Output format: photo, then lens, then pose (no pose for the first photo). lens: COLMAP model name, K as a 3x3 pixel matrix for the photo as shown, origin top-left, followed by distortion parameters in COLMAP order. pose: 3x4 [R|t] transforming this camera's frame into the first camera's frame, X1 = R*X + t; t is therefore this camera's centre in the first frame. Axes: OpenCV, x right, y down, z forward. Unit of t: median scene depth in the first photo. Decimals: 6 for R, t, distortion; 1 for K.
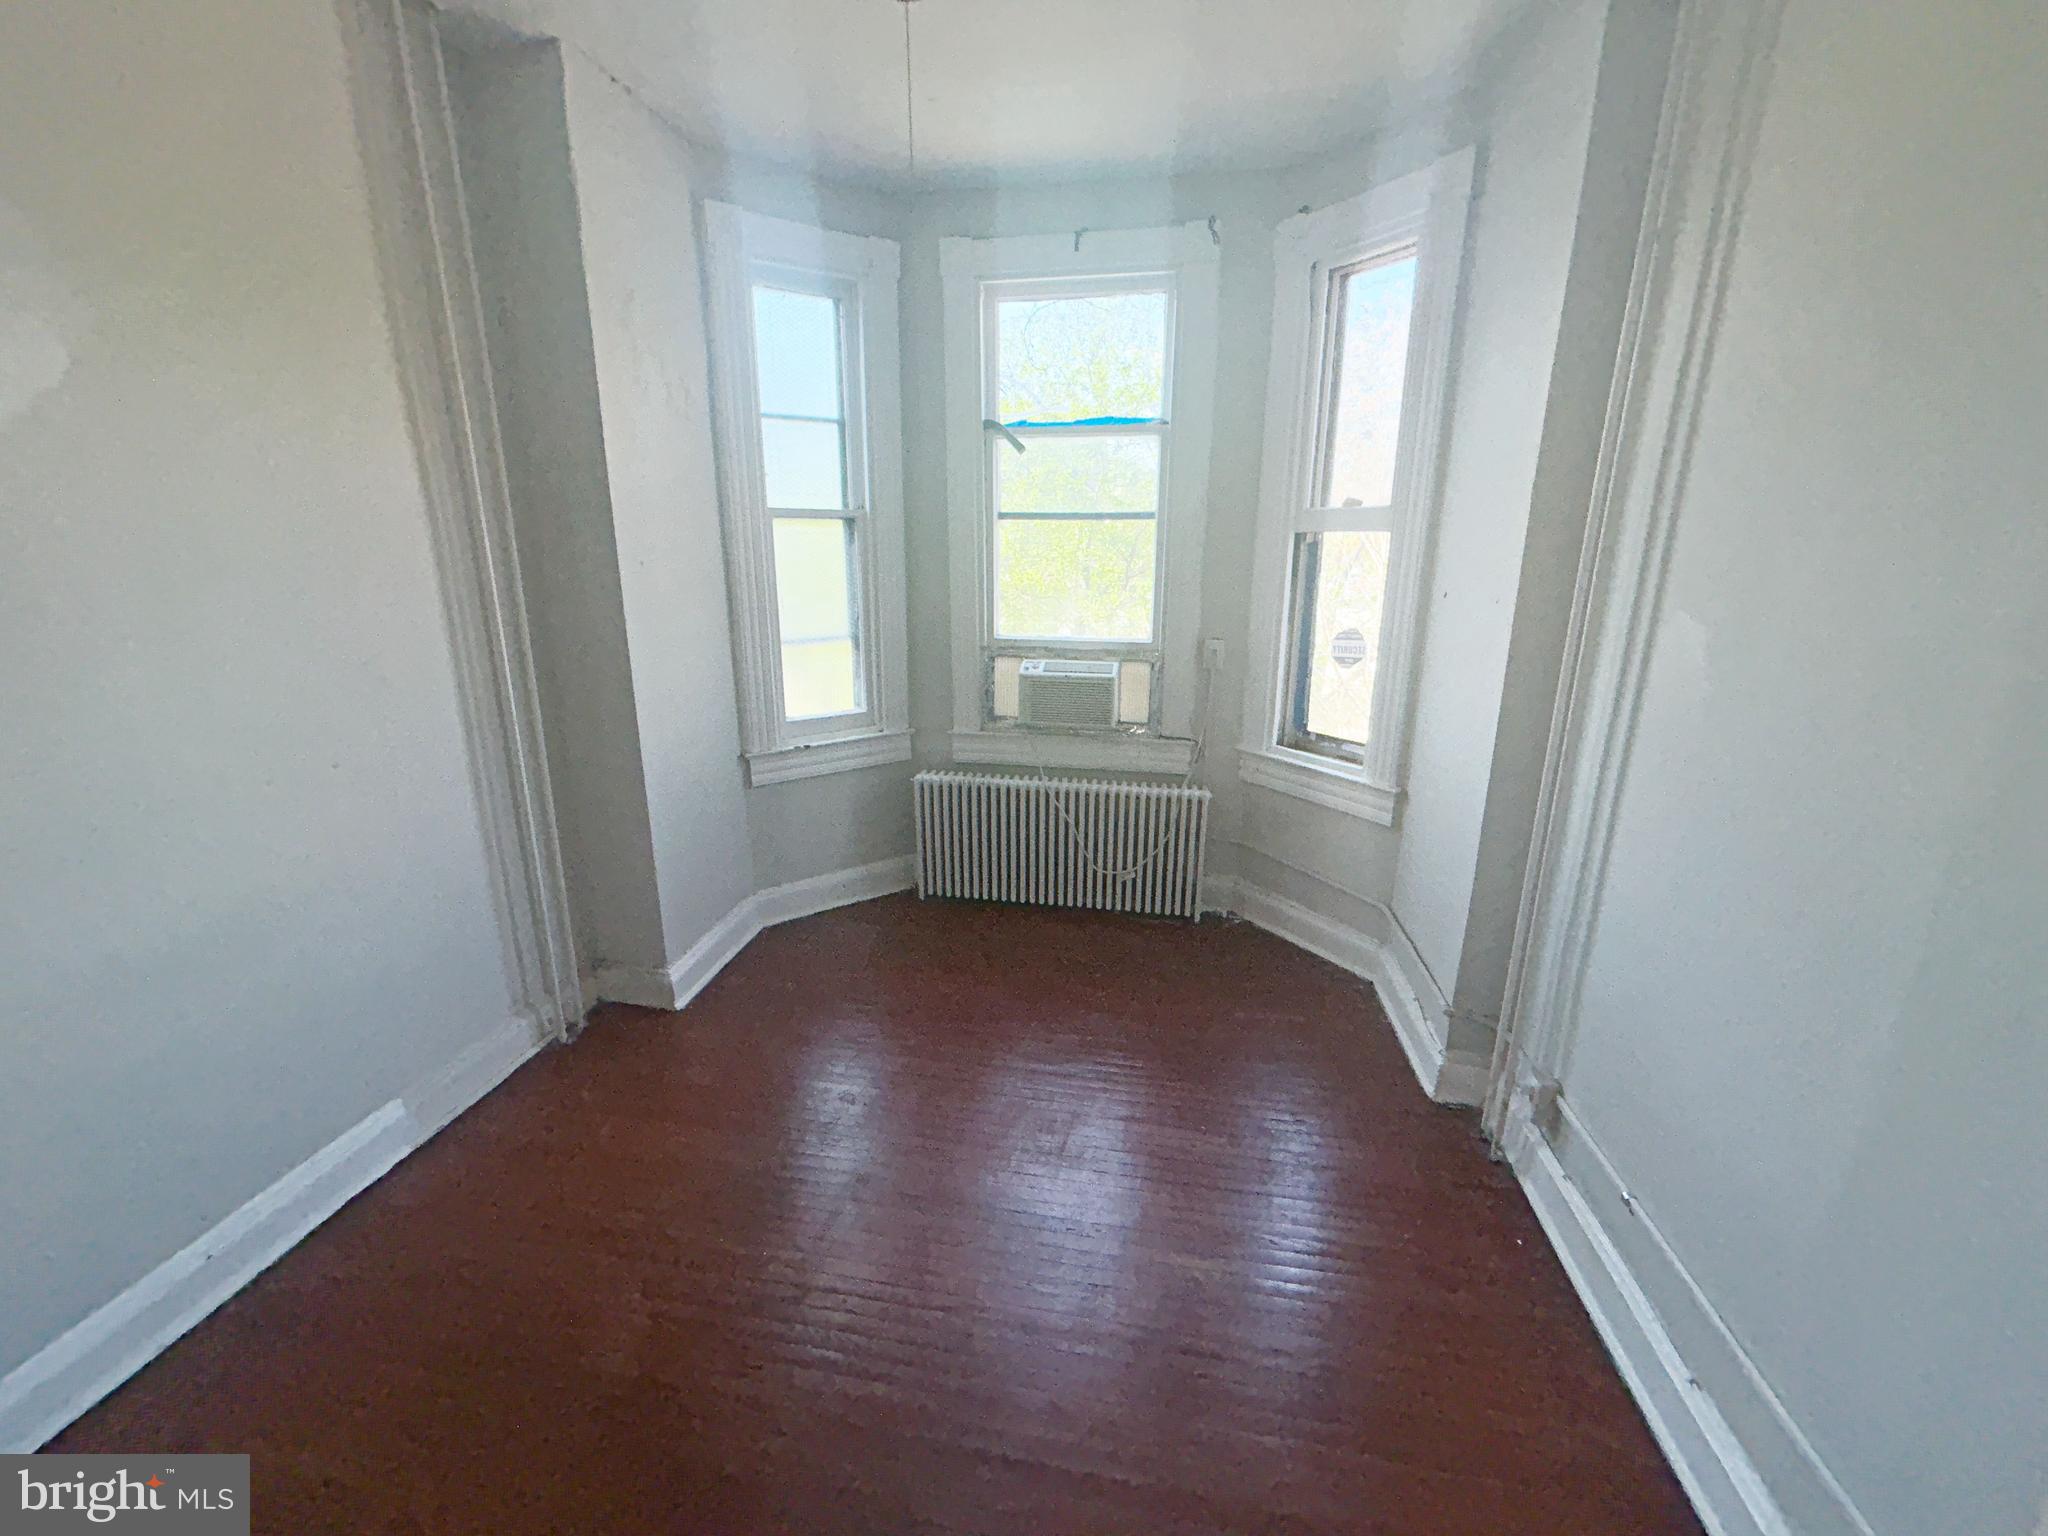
lens RADIAL K [[825.1, 0, 1024.0], [0, 825.1, 768.0], [0, 0, 1]] dist [0.000650, -0.000003]
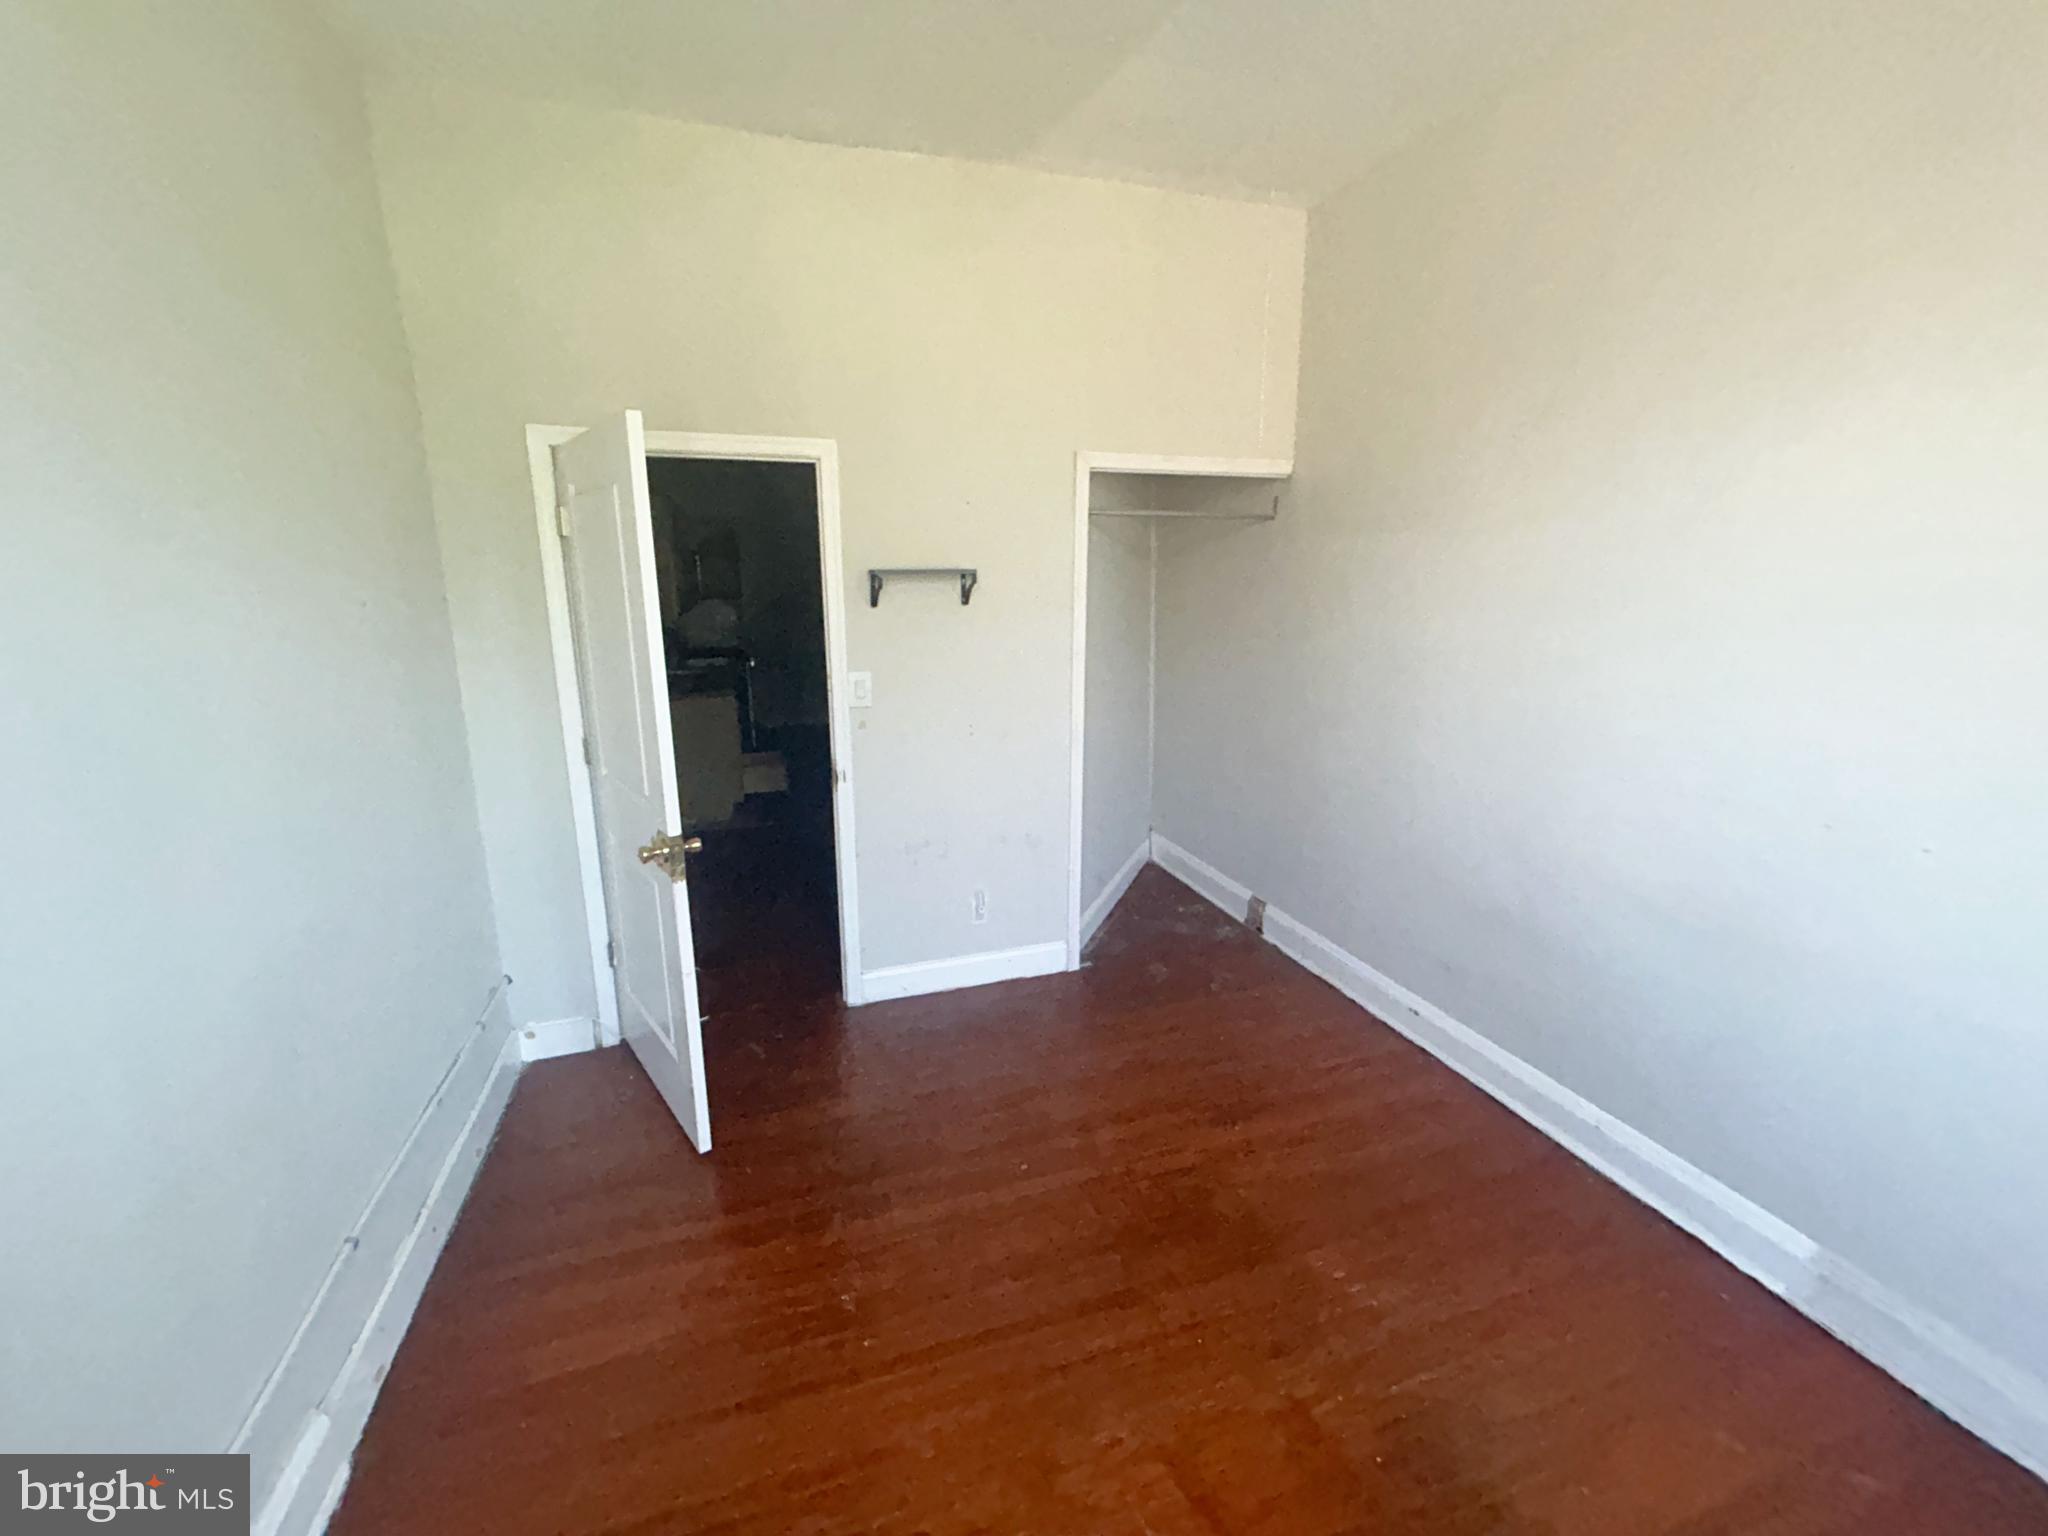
lens RADIAL K [[825.1, 0, 1024.0], [0, 825.1, 768.0], [0, 0, 1]] dist [0.000650, -0.000003]
pose [[-0.881539, 0.101826, -0.460999, 0.281668], [-0.126305, 0.890004, 0.438110, -0.297337], [0.454902, 0.444437, -0.771712, 1.111745]]
